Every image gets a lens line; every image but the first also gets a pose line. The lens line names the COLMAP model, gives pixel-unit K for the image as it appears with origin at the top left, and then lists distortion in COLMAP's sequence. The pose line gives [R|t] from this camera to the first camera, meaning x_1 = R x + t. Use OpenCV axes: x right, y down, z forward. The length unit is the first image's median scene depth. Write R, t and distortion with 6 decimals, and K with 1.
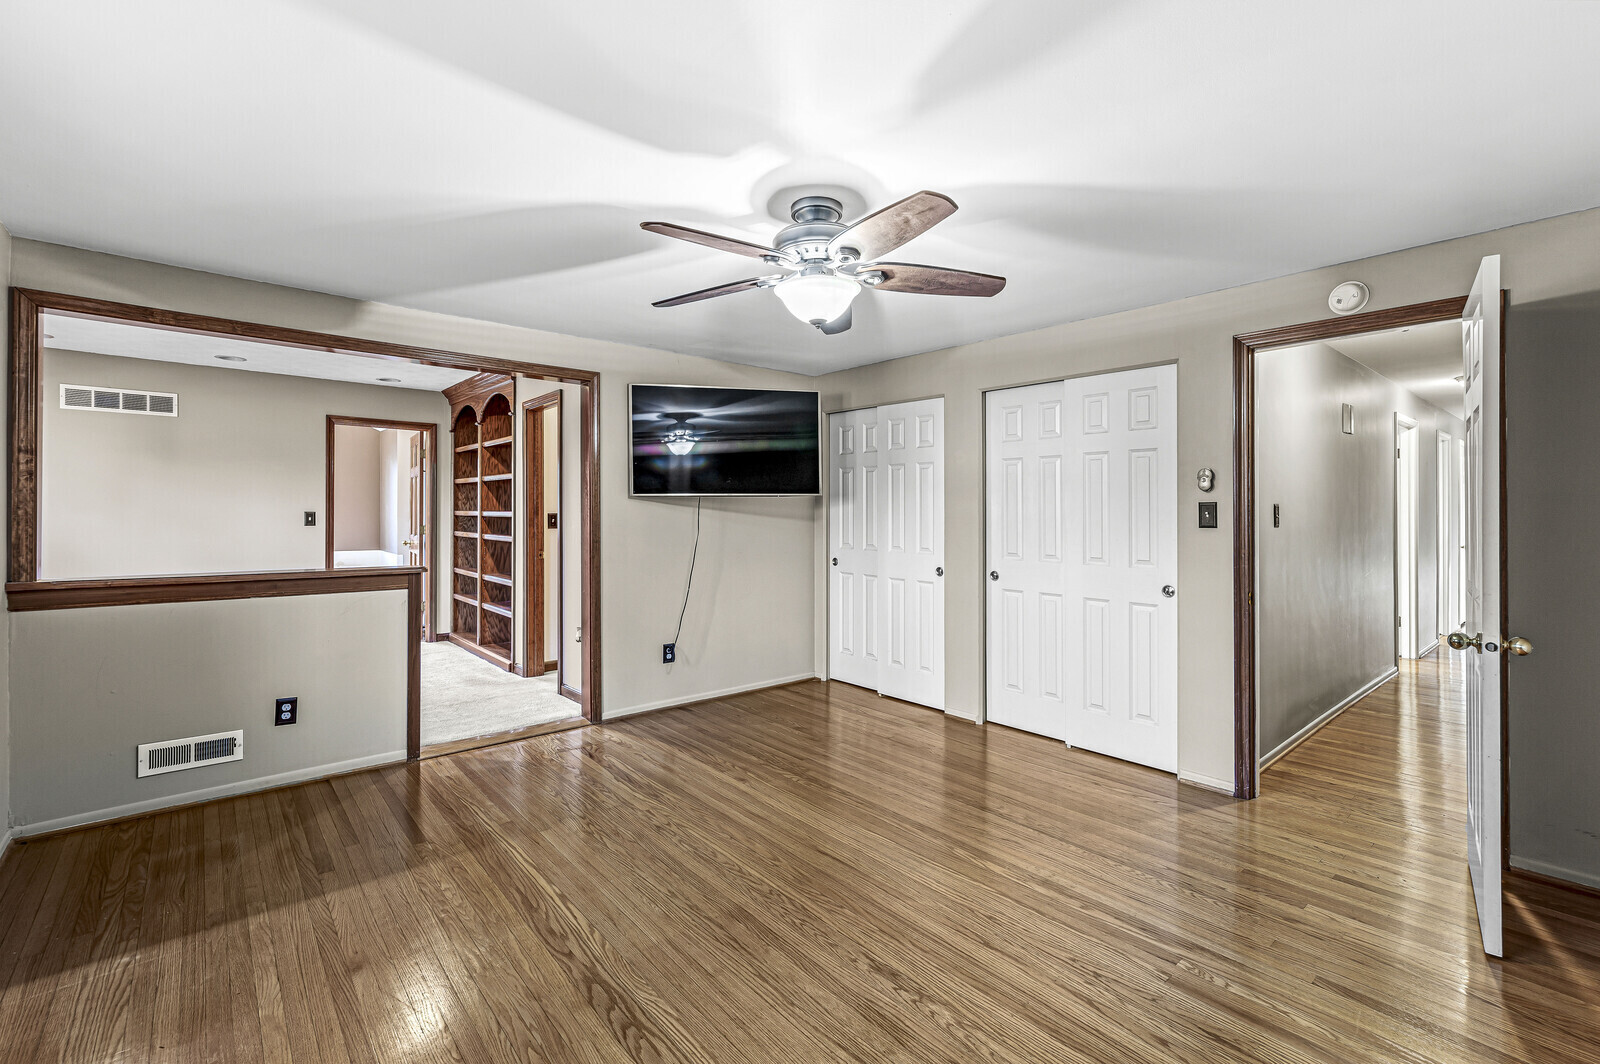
lens RADIAL K [[701.6, 0, 806.4], [0, 701.6, 503.8], [0, 0, 1]] dist [0.005218, -0.000156]
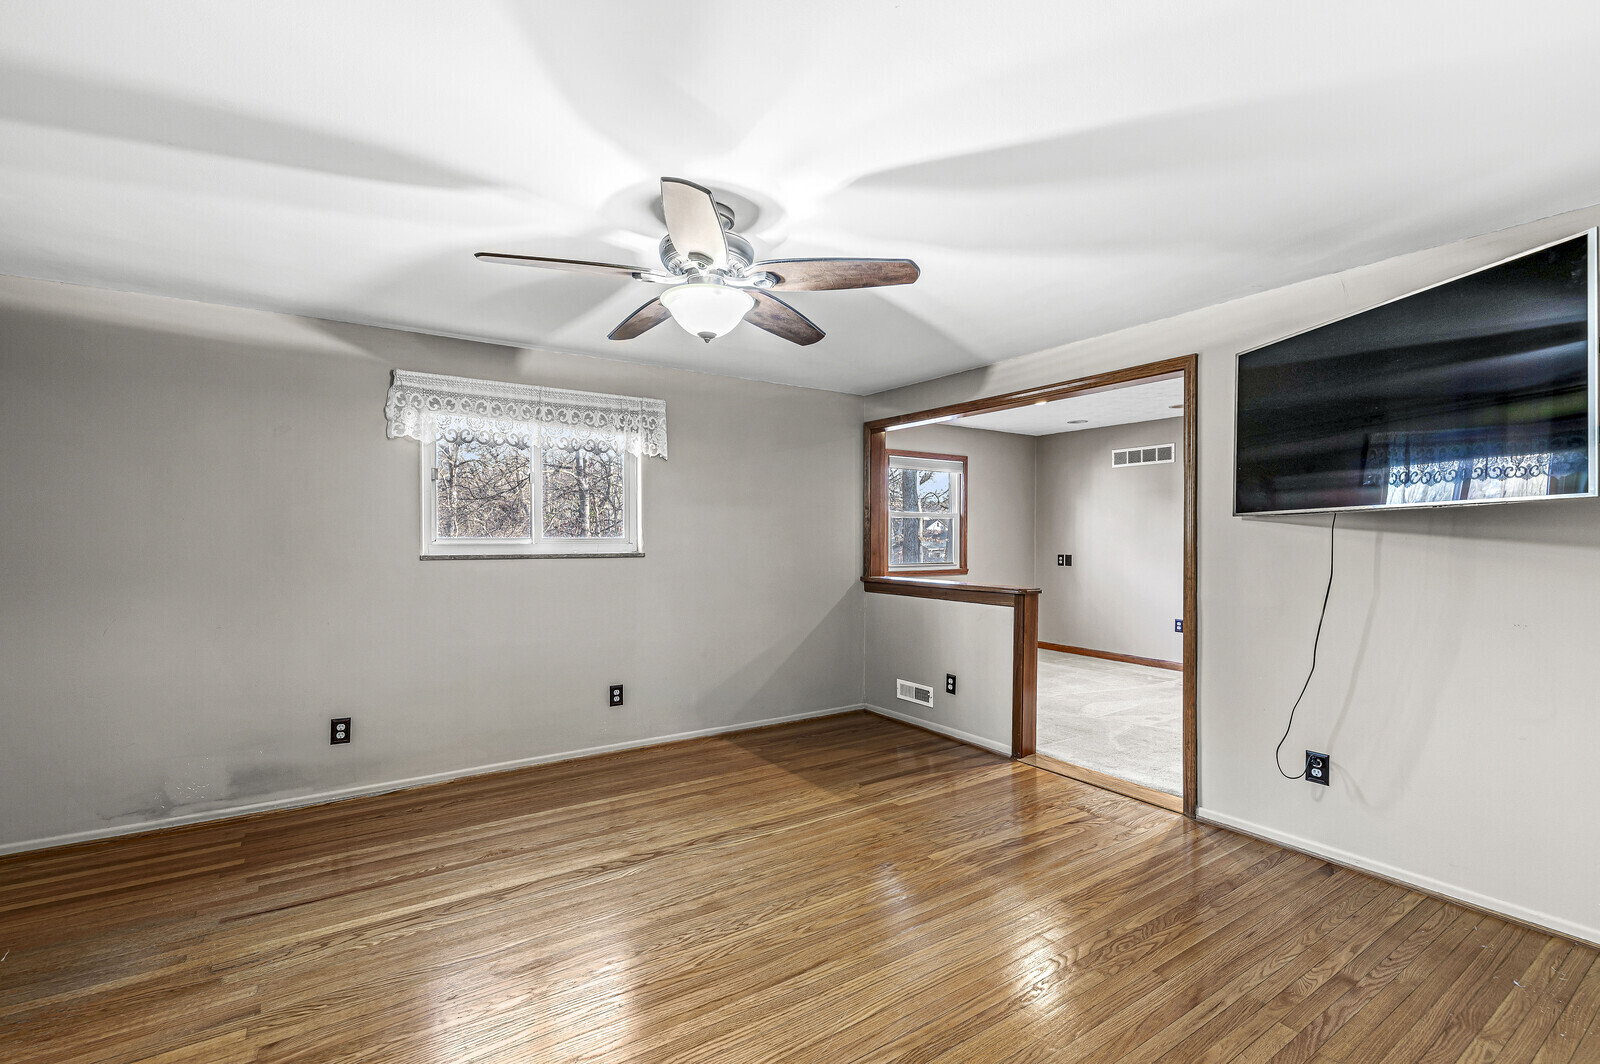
lens RADIAL K [[701.6, 0, 795.7], [0, 701.6, 541.1], [0, 0, 1]] dist [0.005218, -0.000156]
pose [[-0.130897, -0.002491, -0.991393, 0.650125], [0.009814, 0.999945, -0.003808, 0.017134], [0.991347, -0.010228, -0.130865, 0.861821]]
